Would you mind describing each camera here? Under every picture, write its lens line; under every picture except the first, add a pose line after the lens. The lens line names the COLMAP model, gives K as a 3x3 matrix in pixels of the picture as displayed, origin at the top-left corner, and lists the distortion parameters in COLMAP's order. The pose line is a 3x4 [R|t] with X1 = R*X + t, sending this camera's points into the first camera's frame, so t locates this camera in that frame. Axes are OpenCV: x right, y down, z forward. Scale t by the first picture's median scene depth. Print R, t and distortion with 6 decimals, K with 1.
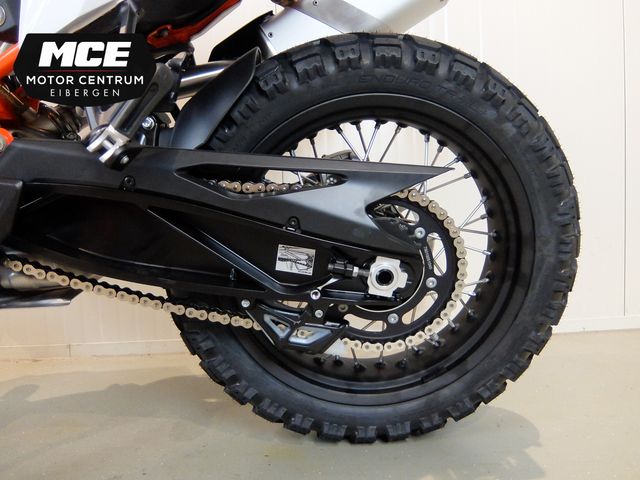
lens RADIAL K [[472.1, 0, 320.0], [0, 472.1, 240.0], [0, 0, 1]] dist [-0.019694, -0.000973]
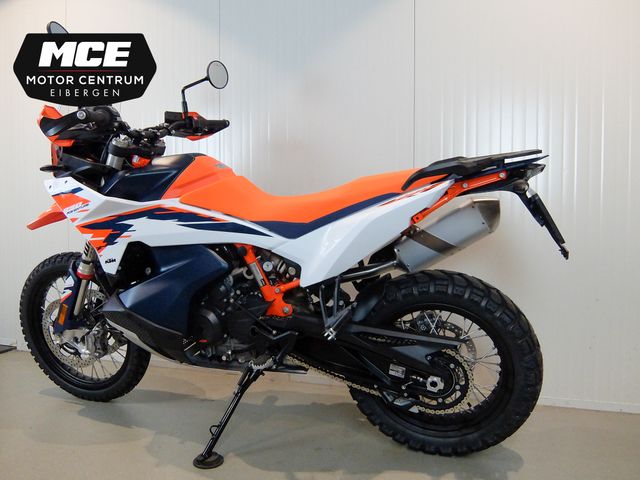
lens RADIAL K [[475.3, 0, 319.9], [0, 475.3, 254.1], [0, 0, 1]] dist [-0.022997, 0.004639]
pose [[0.938592, 0.053963, -0.340784, 0.350361], [-0.051087, 0.998542, 0.017415, -0.543701], [0.341227, 0.001064, 0.939980, -1.334264]]
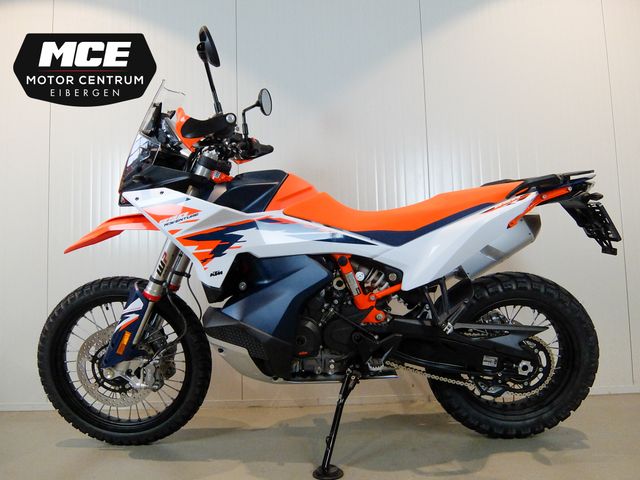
lens RADIAL K [[475.3, 0, 319.9], [0, 475.3, 254.1], [0, 0, 1]] dist [-0.022997, 0.004639]
pose [[0.998463, -0.004165, -0.055265, -0.829186], [-0.001822, 0.994167, -0.107836, -0.259089], [0.055391, 0.107771, 0.992631, -1.718298]]
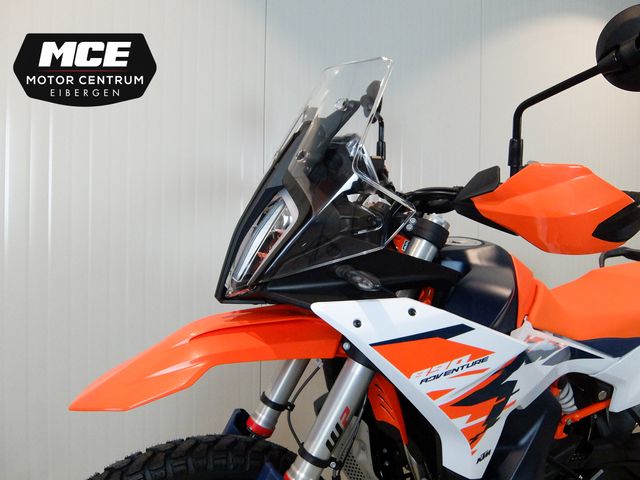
lens RADIAL K [[483.1, 0, 320.0], [0, 483.1, 240.0], [0, 0, 1]] dist [-0.038582, -0.000573]
pose [[0.907523, 0.032097, 0.418775, -2.396111], [-0.010027, 0.998447, -0.054795, -0.909810], [-0.419883, 0.045529, 0.906435, -0.424883]]
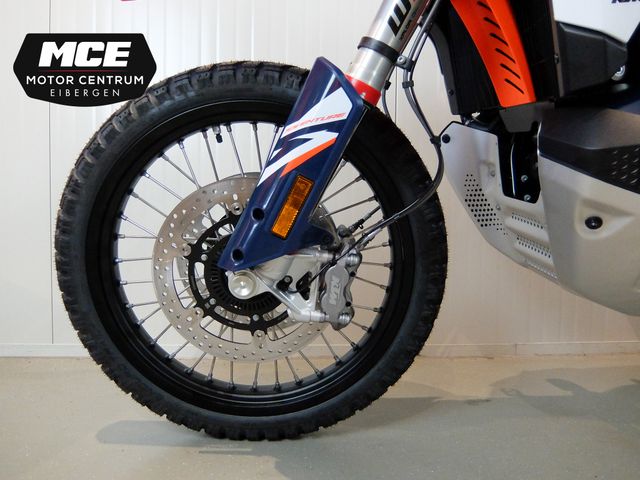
lens RADIAL K [[483.1, 0, 320.0], [0, 483.1, 240.0], [0, 0, 1]] dist [-0.038582, -0.000573]
pose [[0.999521, 0.030916, -0.001161, -1.955425], [-0.030929, 0.999436, -0.013057, 0.022943], [0.000756, 0.013087, 0.999914, -0.225551]]
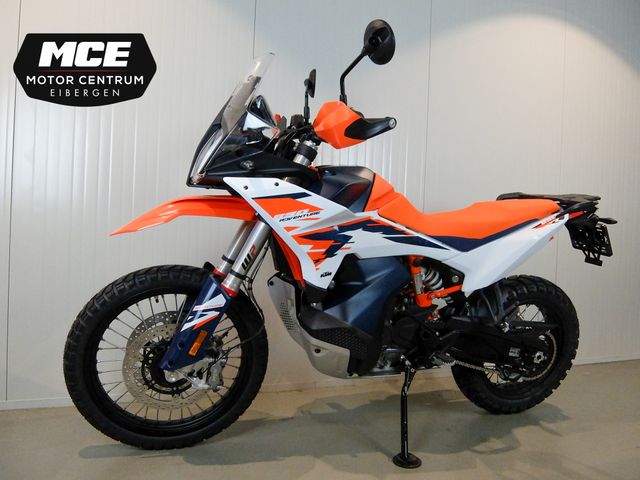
lens RADIAL K [[475.3, 0, 319.9], [0, 475.3, 254.1], [0, 0, 1]] dist [-0.022997, 0.004639]
pose [[0.953805, 0.050177, 0.296205, -2.154441], [-0.043809, 0.998645, -0.028099, -0.444287], [-0.297214, 0.013824, 0.954711, -1.565704]]
